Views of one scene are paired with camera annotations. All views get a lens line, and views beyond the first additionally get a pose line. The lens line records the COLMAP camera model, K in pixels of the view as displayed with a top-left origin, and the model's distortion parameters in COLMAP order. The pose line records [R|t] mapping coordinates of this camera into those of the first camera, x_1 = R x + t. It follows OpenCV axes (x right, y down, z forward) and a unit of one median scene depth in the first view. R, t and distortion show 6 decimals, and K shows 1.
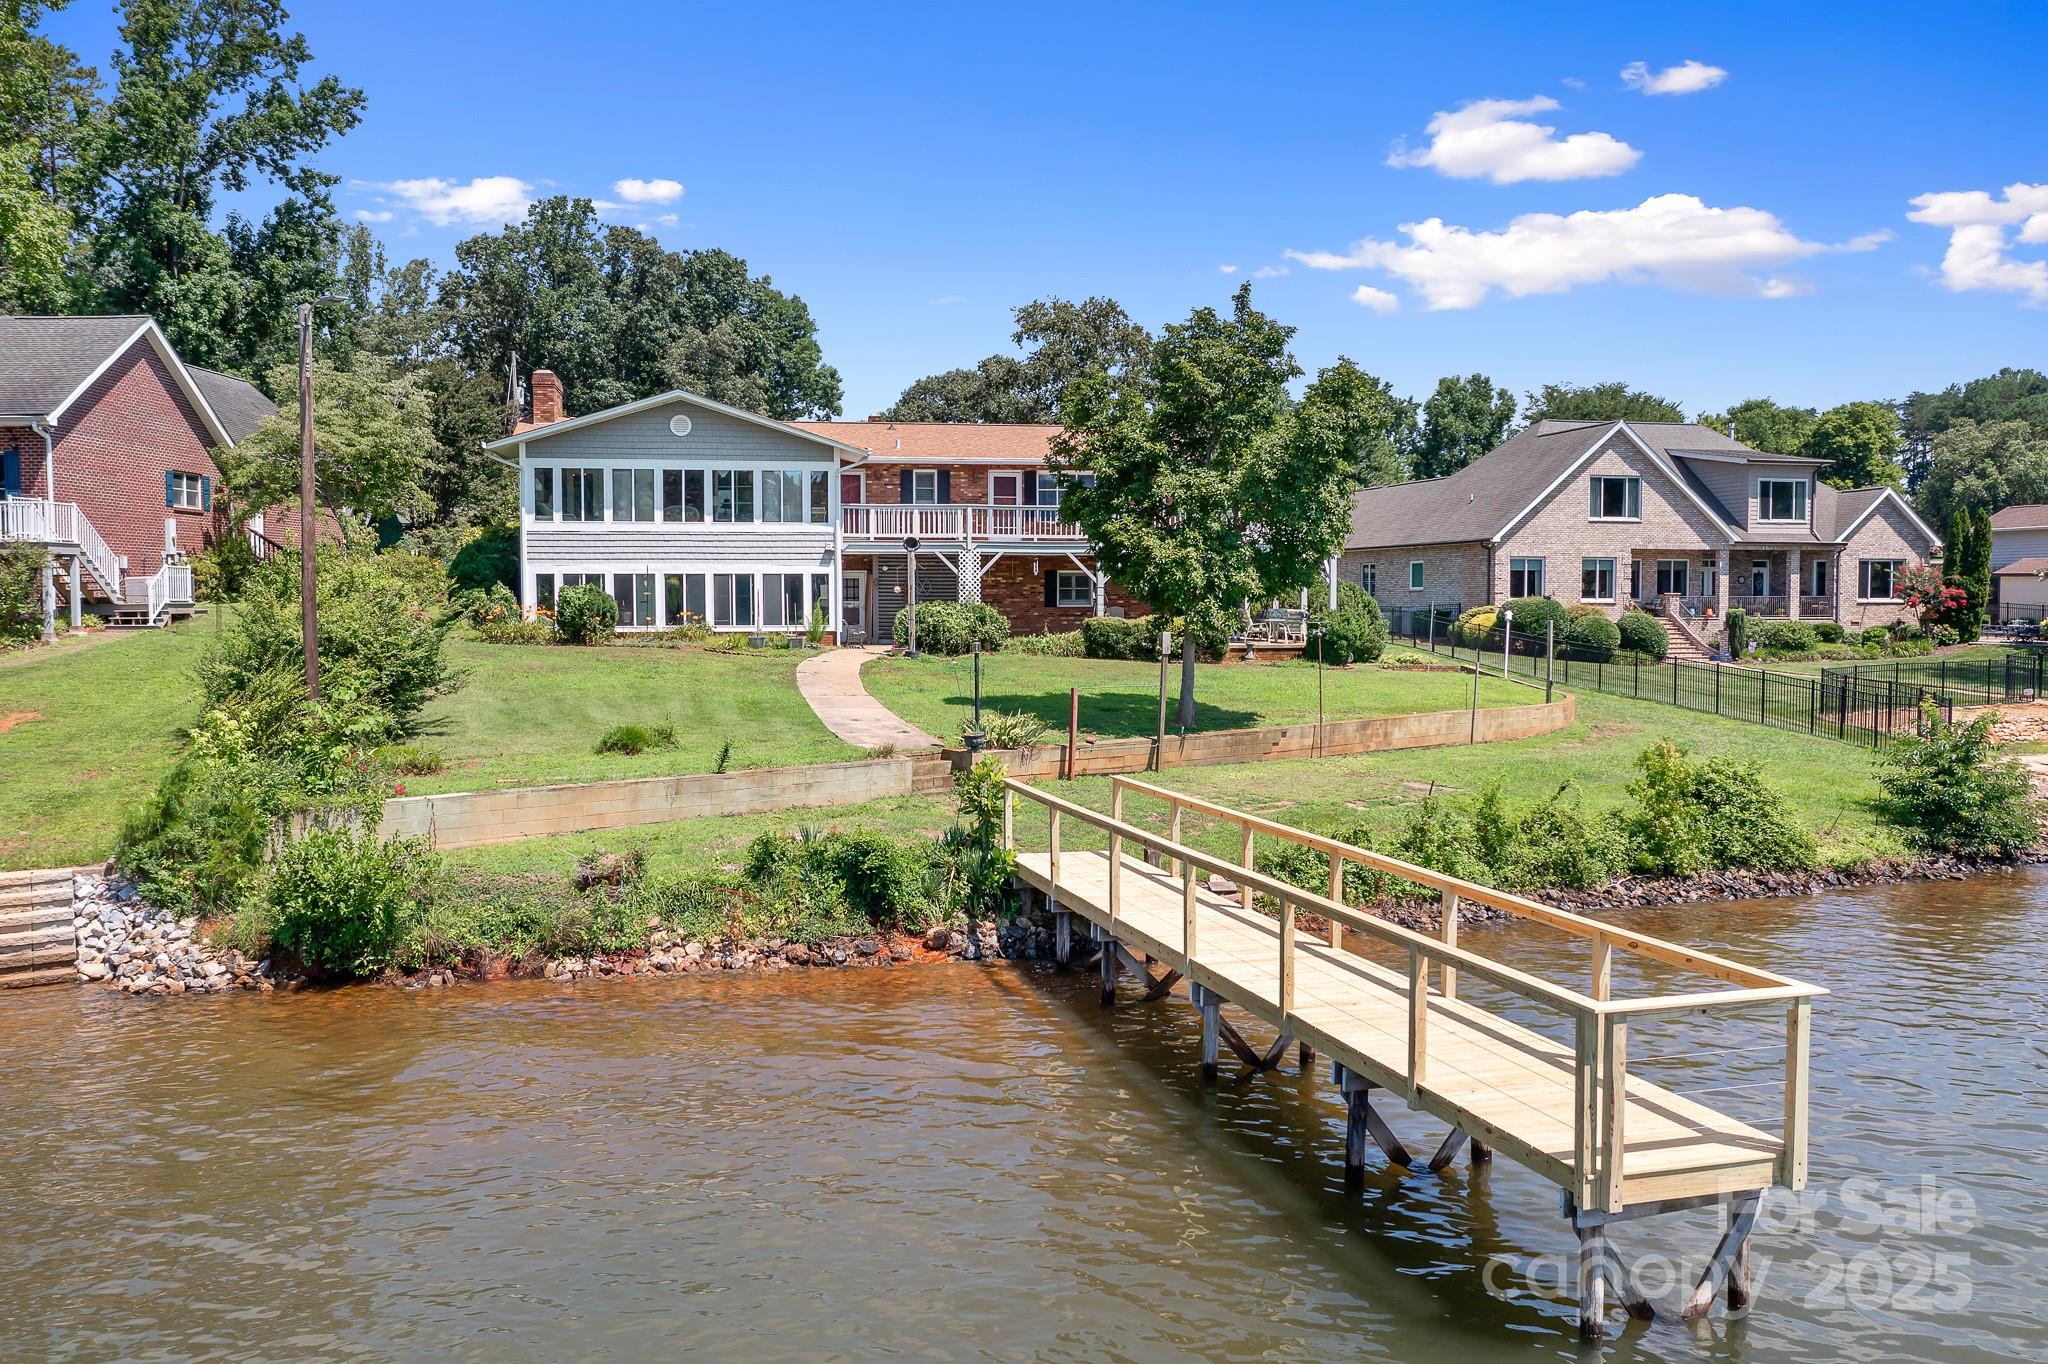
lens RADIAL K [[1621.3, 0, 1018.7], [0, 1621.3, 680.0], [0, 0, 1]] dist [-0.016516, -0.001598]
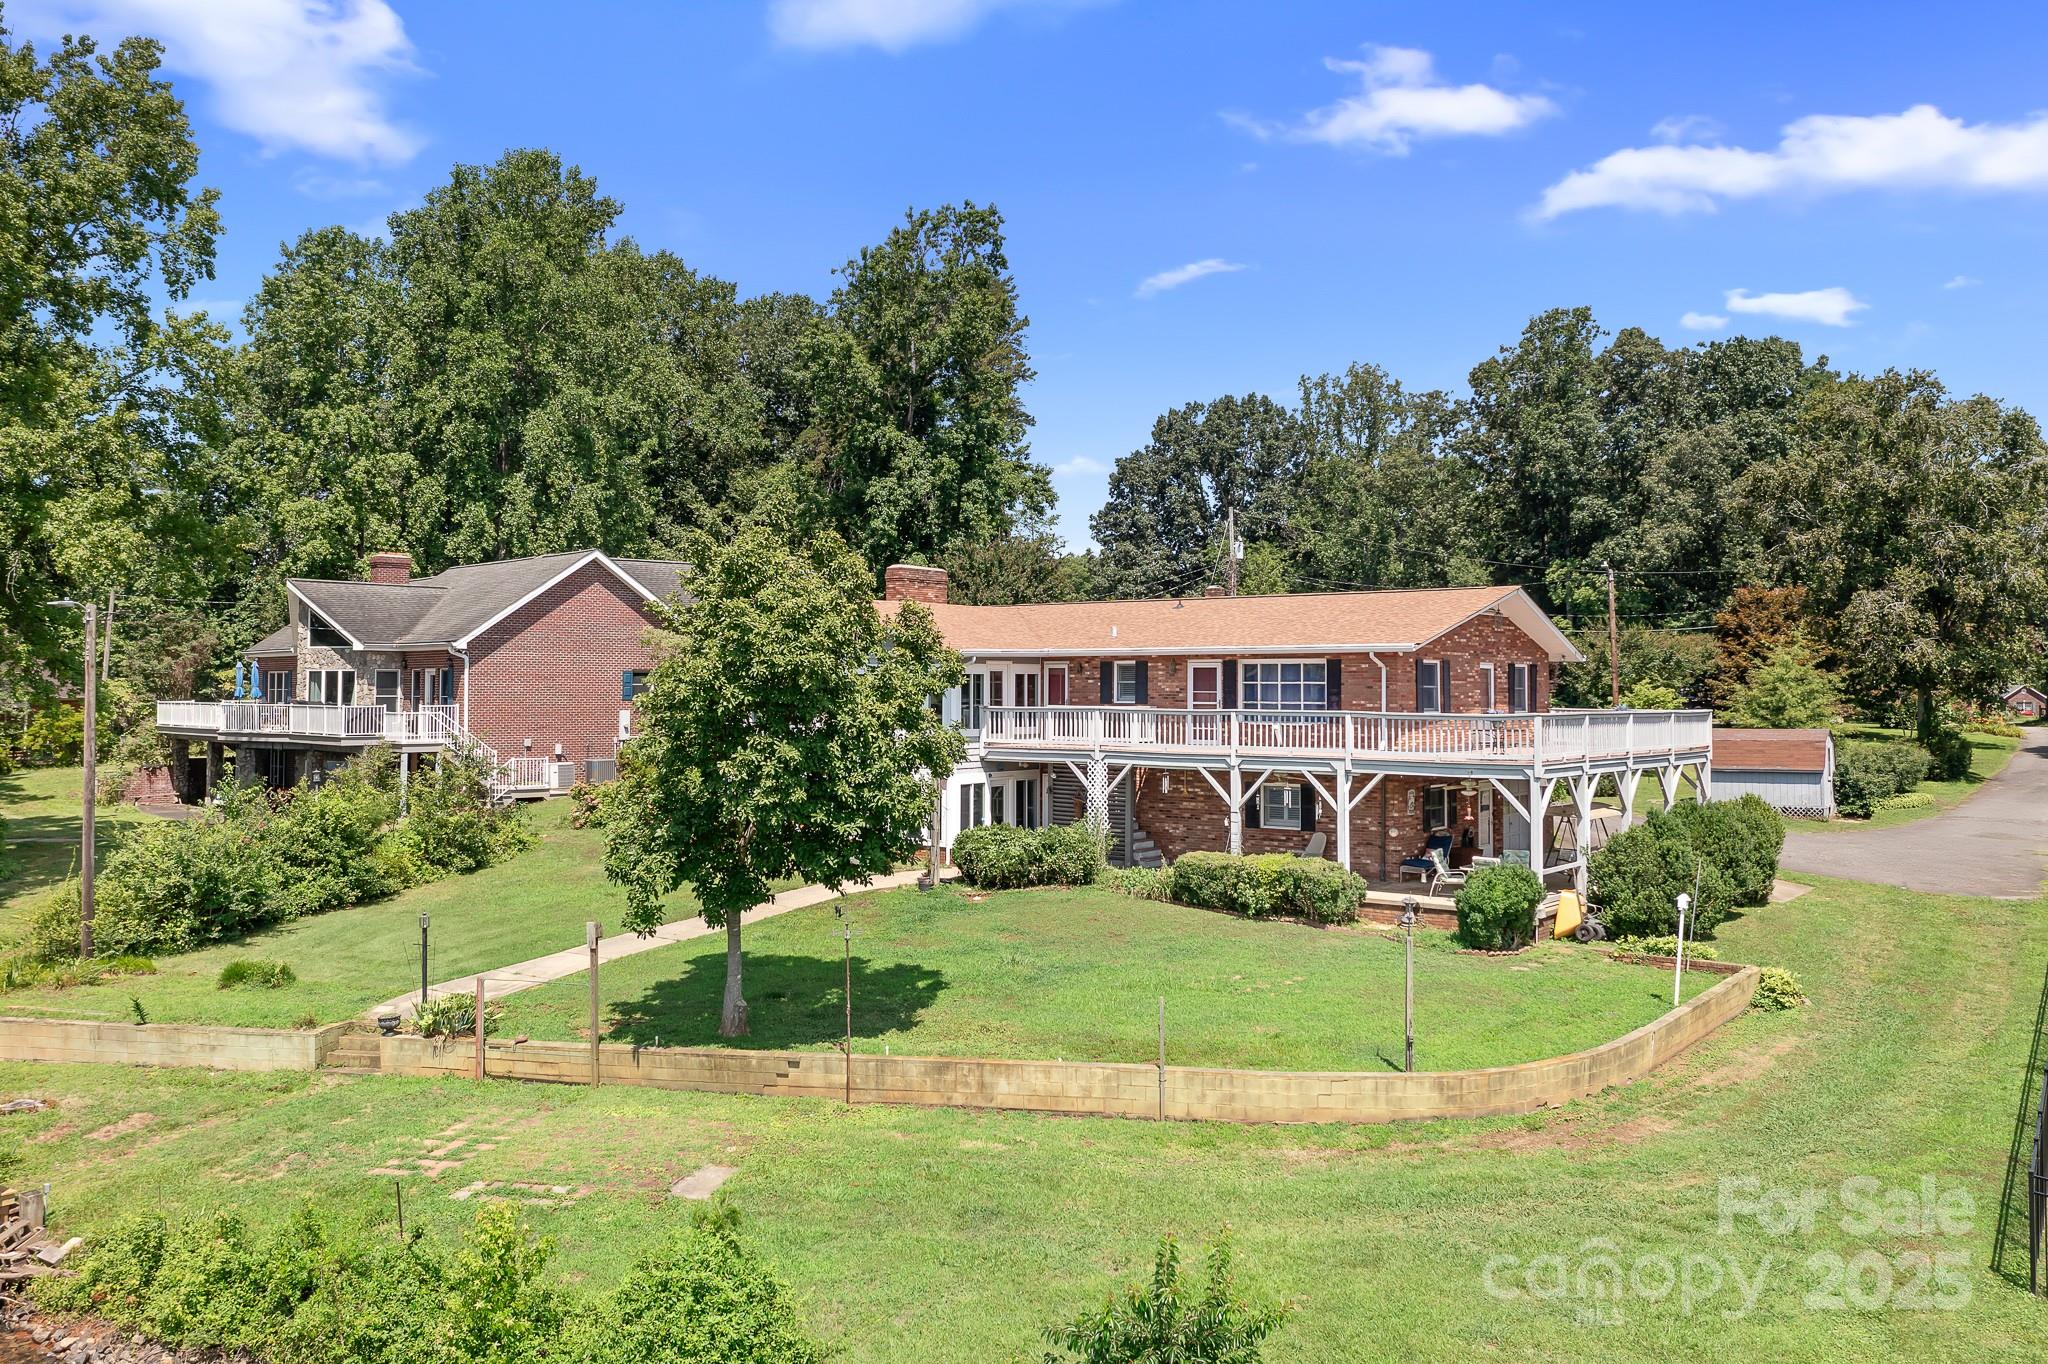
lens RADIAL K [[1636.7, 0, 1016.4], [0, 1636.7, 620.3], [0, 0, 1]] dist [-0.017283, 0.001346]
pose [[0.677584, -0.027536, -0.734930, 0.585572], [-0.041820, 0.996239, -0.075884, -0.087999], [0.734256, 0.082152, 0.673884, 0.388980]]
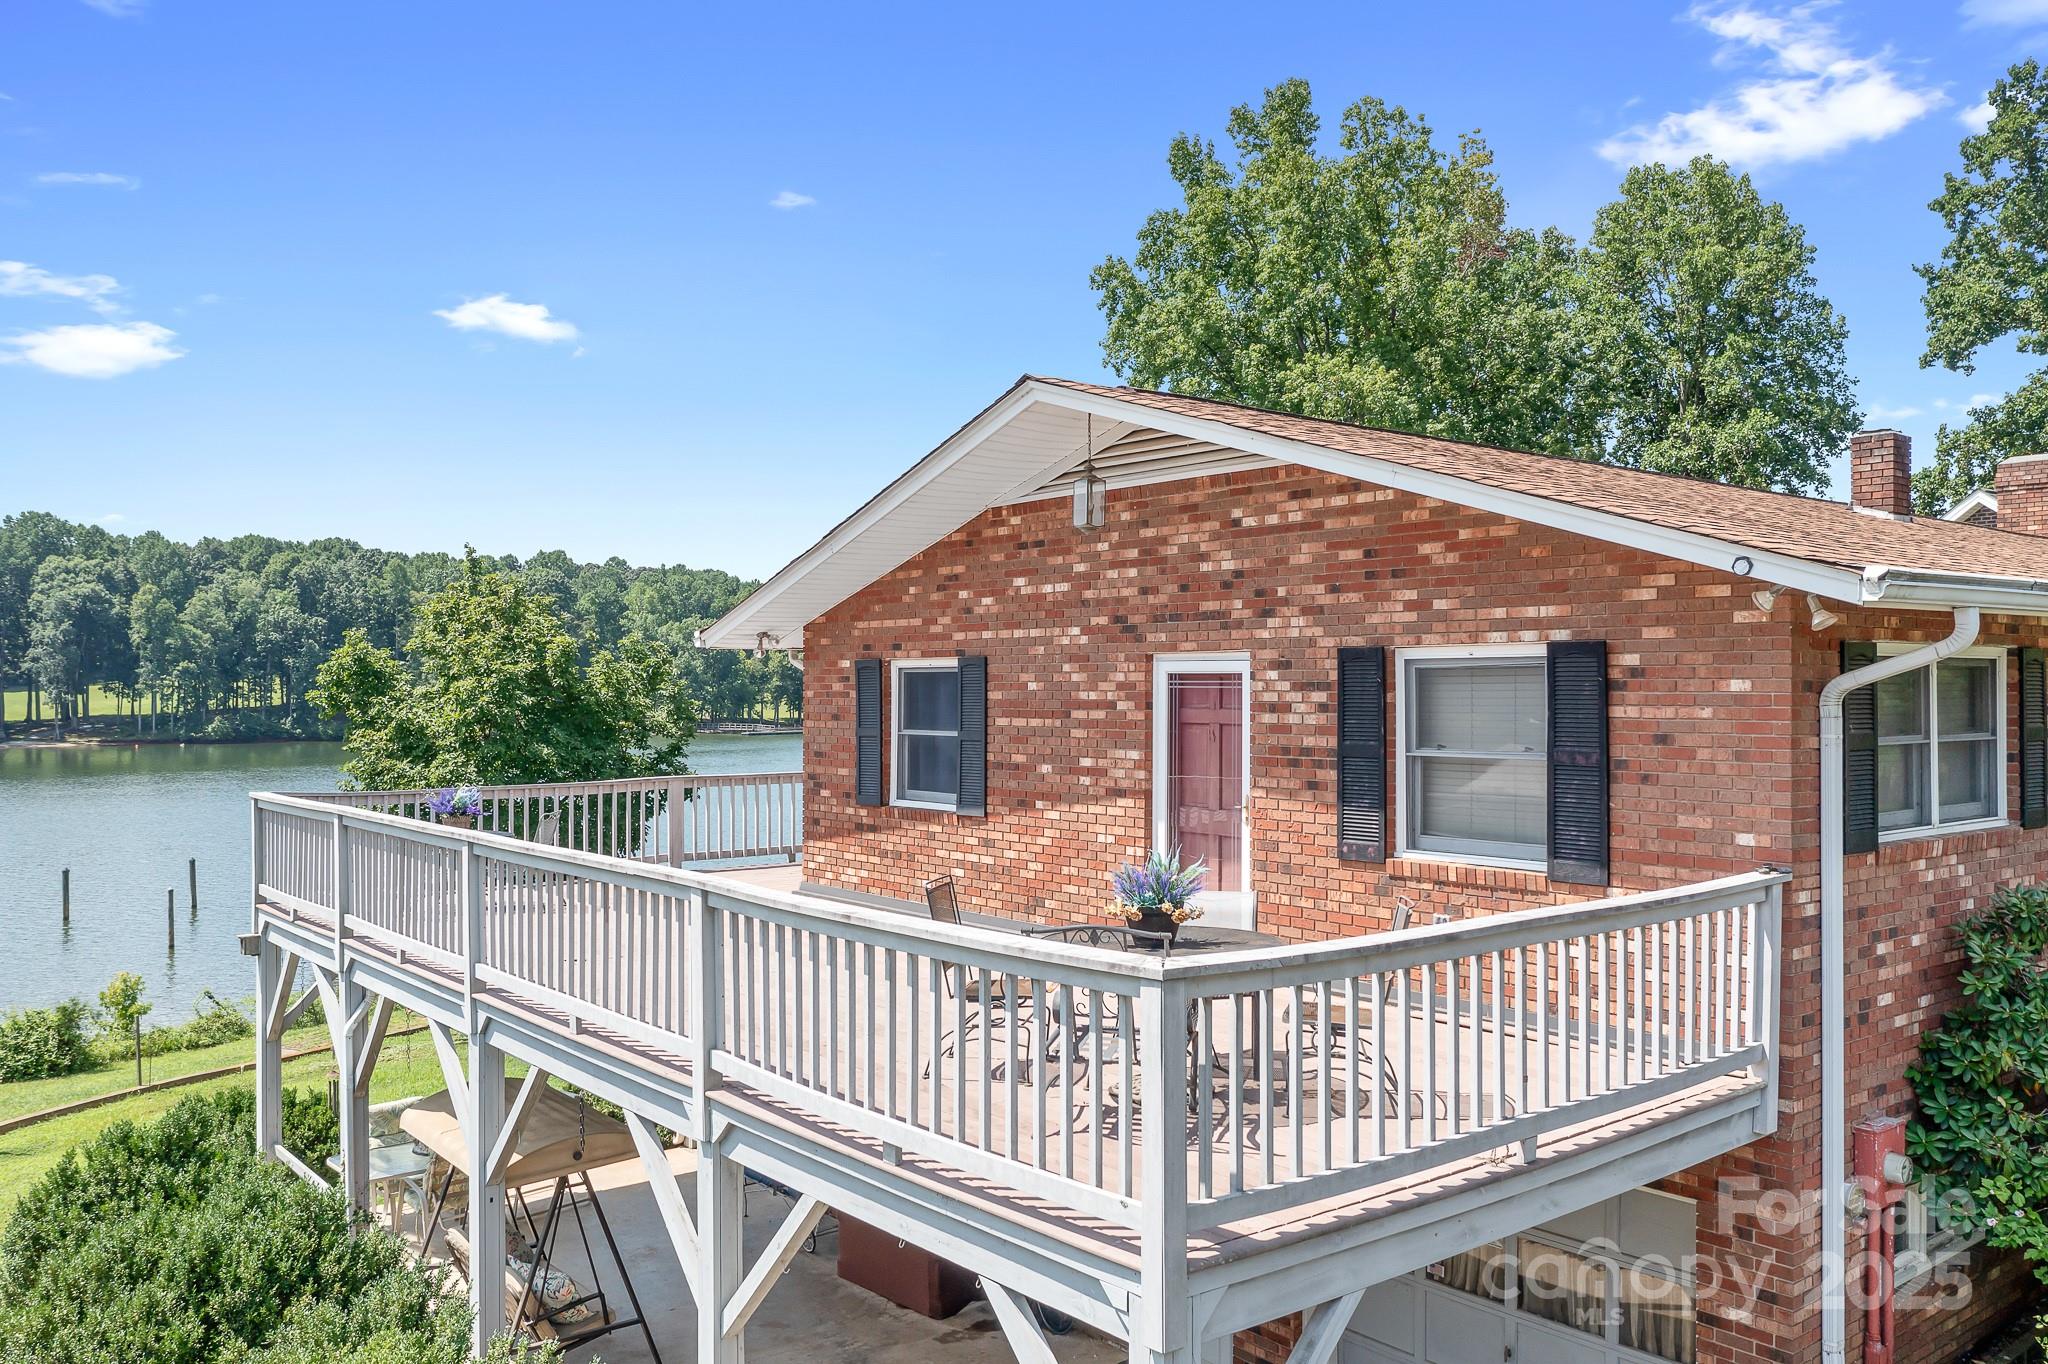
lens RADIAL K [[1630.9, 0, 1020.7], [0, 1630.9, 684.7], [0, 0, 1]] dist [-0.022708, 0.002944]
pose [[-0.869316, 0.004536, -0.494235, 0.234715], [-0.018712, 0.998939, 0.042081, -0.150600], [0.493902, 0.045830, -0.868309, 1.414702]]
